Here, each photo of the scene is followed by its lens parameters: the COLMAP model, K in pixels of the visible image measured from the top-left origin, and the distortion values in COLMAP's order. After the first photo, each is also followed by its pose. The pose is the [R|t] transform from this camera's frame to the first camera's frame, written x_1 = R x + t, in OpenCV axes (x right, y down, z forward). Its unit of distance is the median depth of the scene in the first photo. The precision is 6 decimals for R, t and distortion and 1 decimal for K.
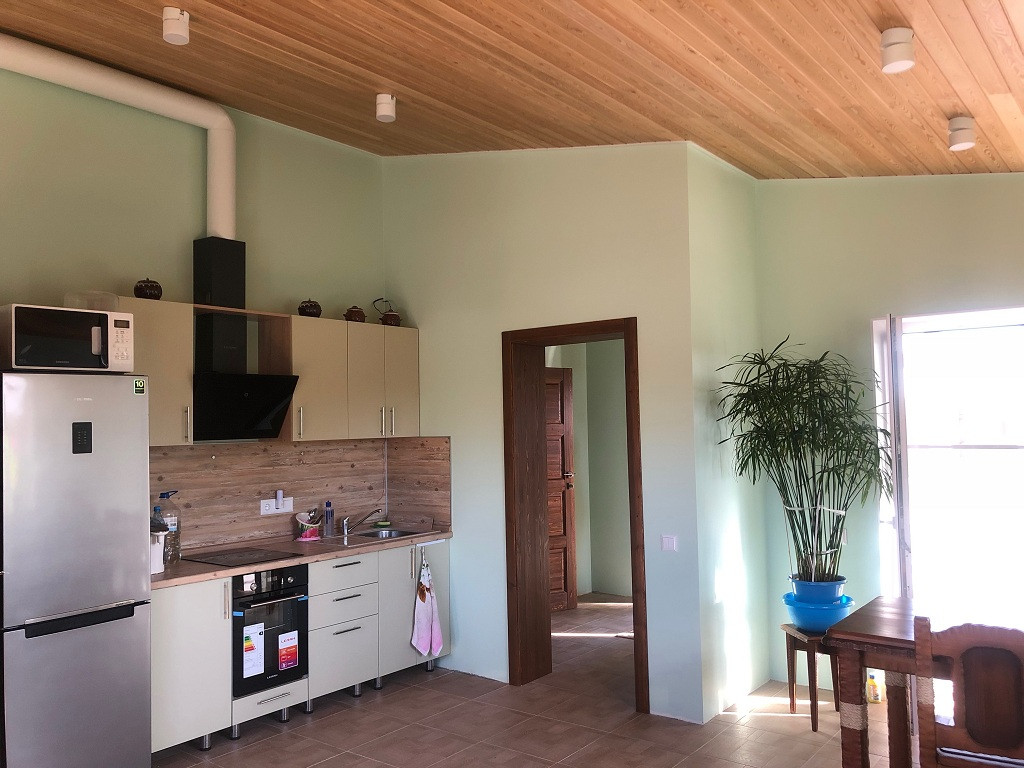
lens RADIAL K [[837.3, 0, 520.8], [0, 837.3, 380.0], [0, 0, 1]] dist [0.045598, -0.042055]
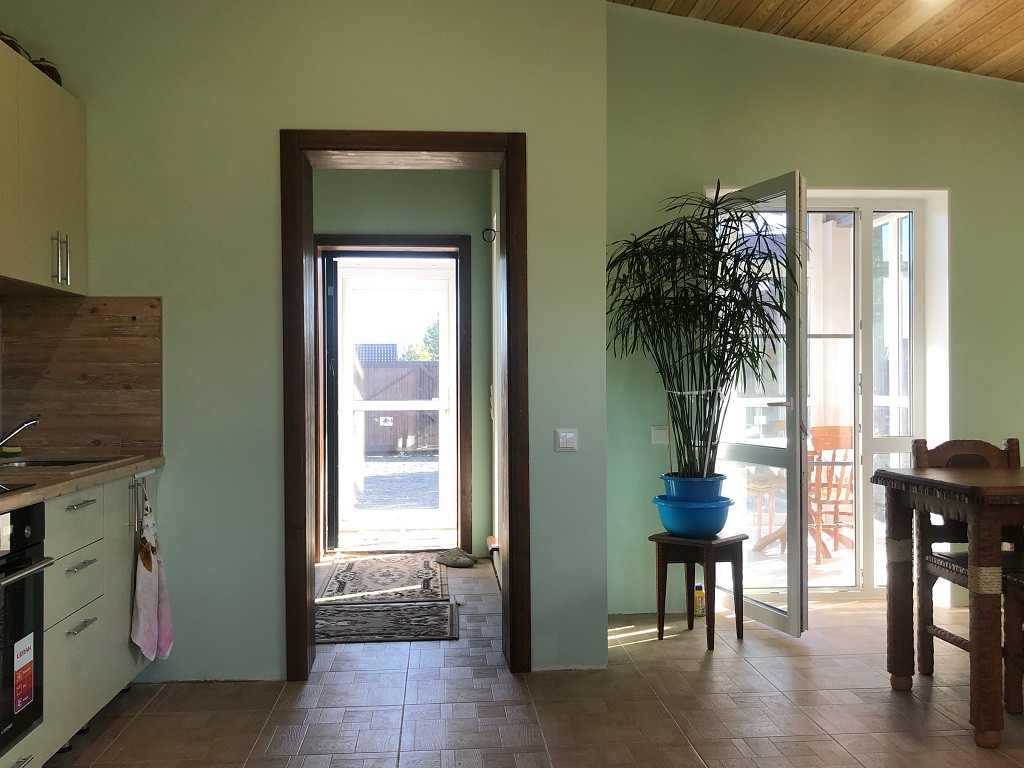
lens RADIAL K [[1011.5, 0, 516.4], [0, 1011.5, 378.2], [0, 0, 1]] dist [0.023249, 0.000000]
pose [[0.740828, 0.017466, 0.671468, -0.439645], [-0.044559, 0.998738, 0.023184, 0.112438], [-0.670215, -0.047095, 0.740671, 0.343439]]
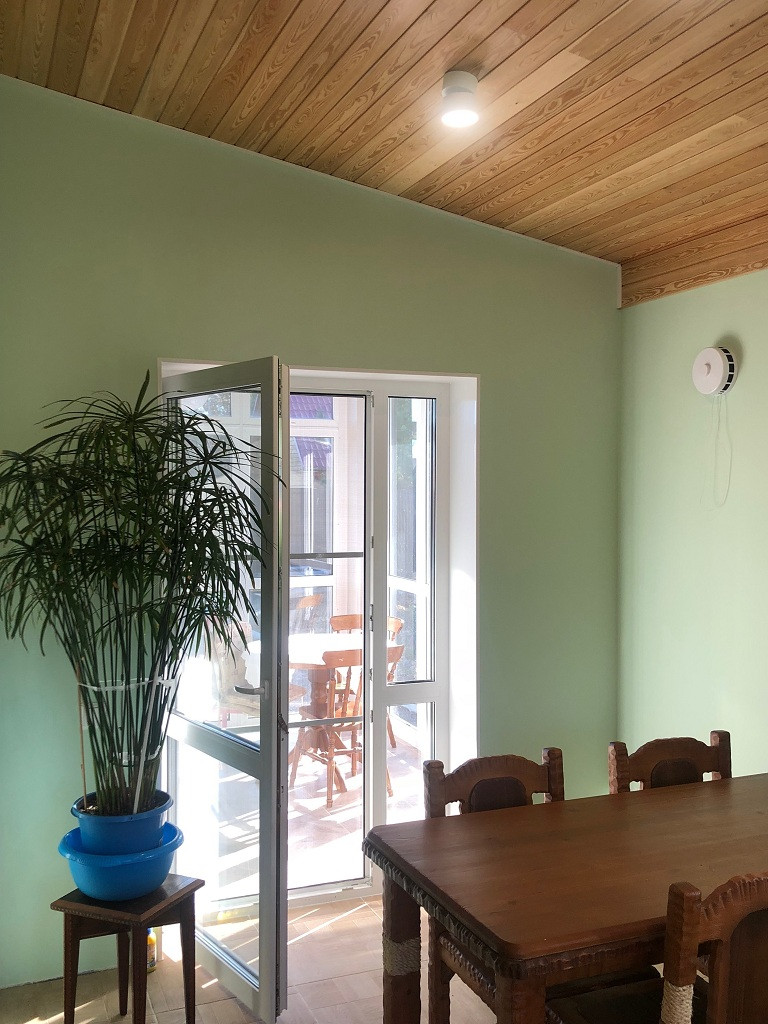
lens RADIAL K [[1011.5, 0, 385.2], [0, 1011.5, 496.9], [0, 0, 1]] dist [0.023249, 0.000000]
pose [[0.502768, 0.008216, 0.864382, -0.143913], [-0.057403, 0.998065, 0.023902, 0.001646], [-0.862513, -0.061635, 0.502266, 0.482365]]
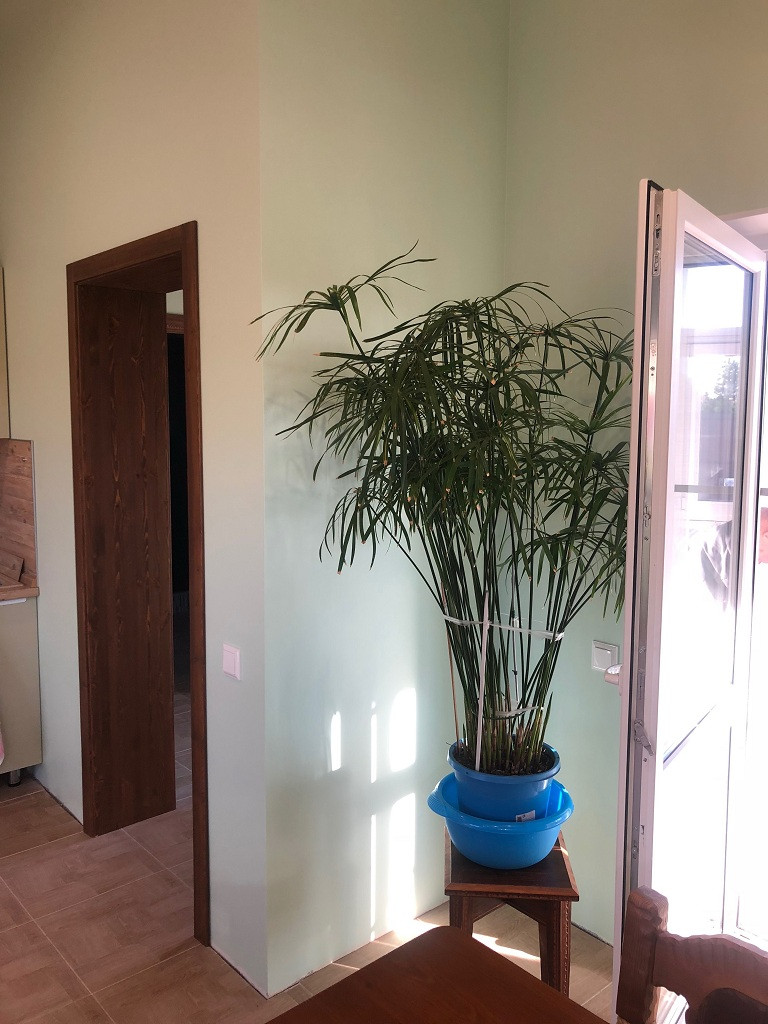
lens RADIAL K [[837.3, 0, 388.4], [0, 837.3, 492.3], [0, 0, 1]] dist [0.045598, -0.042055]
pose [[0.981044, 0.044275, -0.188661, 0.349619], [-0.016092, 0.988801, 0.148371, 0.008498], [0.193117, -0.142522, 0.970769, 0.495939]]
